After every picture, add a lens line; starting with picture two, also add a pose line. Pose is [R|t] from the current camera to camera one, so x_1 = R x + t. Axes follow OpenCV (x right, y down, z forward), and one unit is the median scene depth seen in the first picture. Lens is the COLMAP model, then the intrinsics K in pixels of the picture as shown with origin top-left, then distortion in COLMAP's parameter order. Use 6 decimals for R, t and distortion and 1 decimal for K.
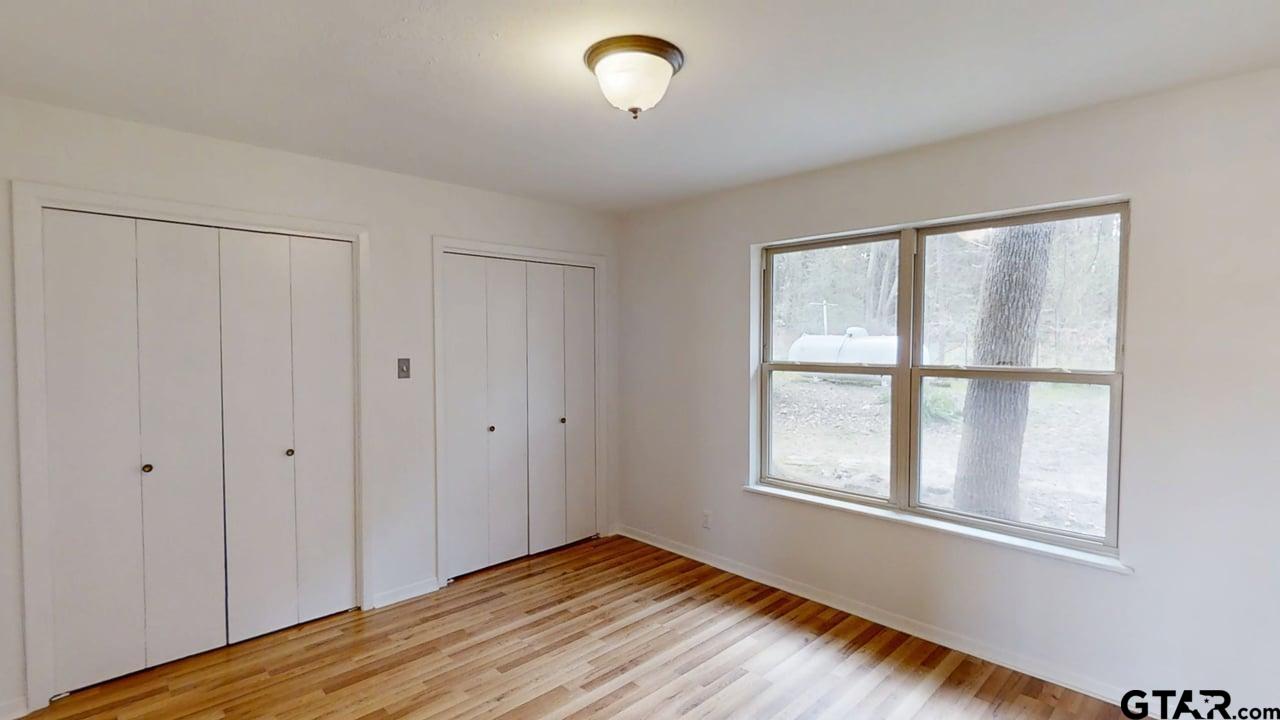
lens RADIAL K [[570.4, 0, 640.0], [0, 570.4, 360.0], [0, 0, 1]] dist [-0.000545, 0.000120]
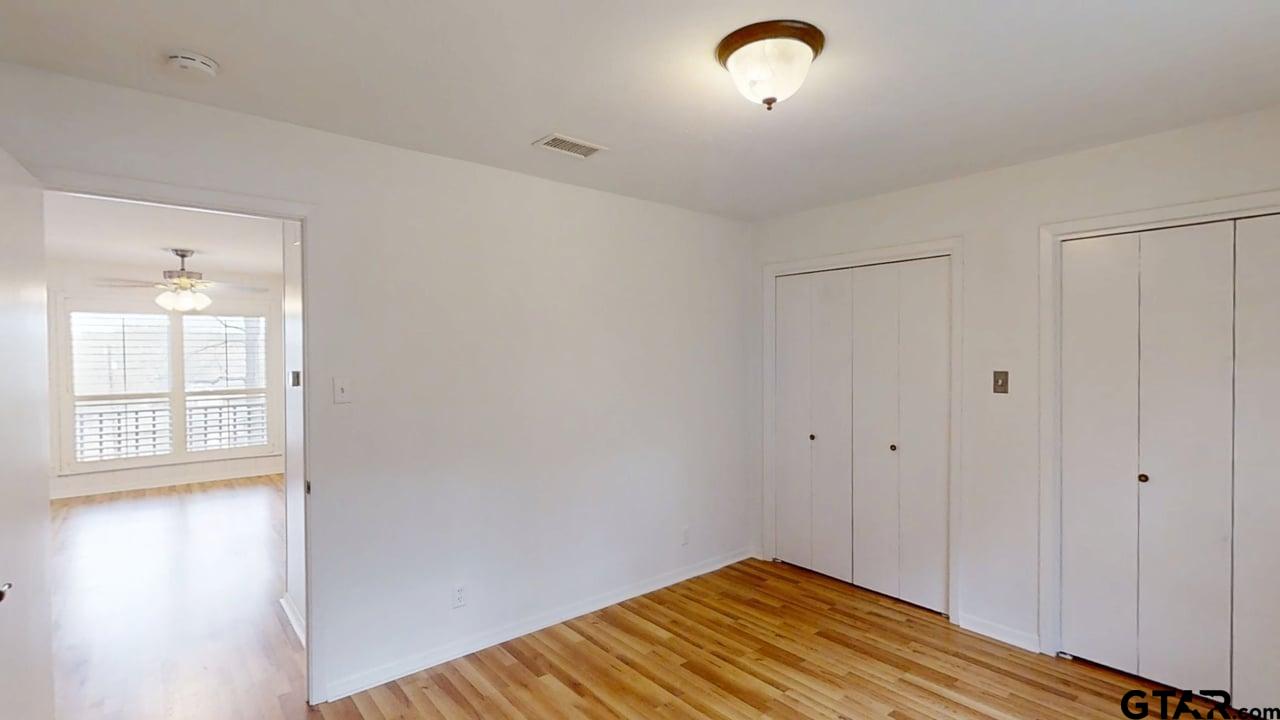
lens RADIAL K [[570.4, 0, 640.0], [0, 570.4, 360.0], [0, 0, 1]] dist [-0.000545, 0.000120]
pose [[-0.050083, 0.009946, -0.998696, 0.588561], [-0.027332, 0.999562, 0.011326, -0.017138], [0.998371, 0.027863, -0.049789, 0.542526]]
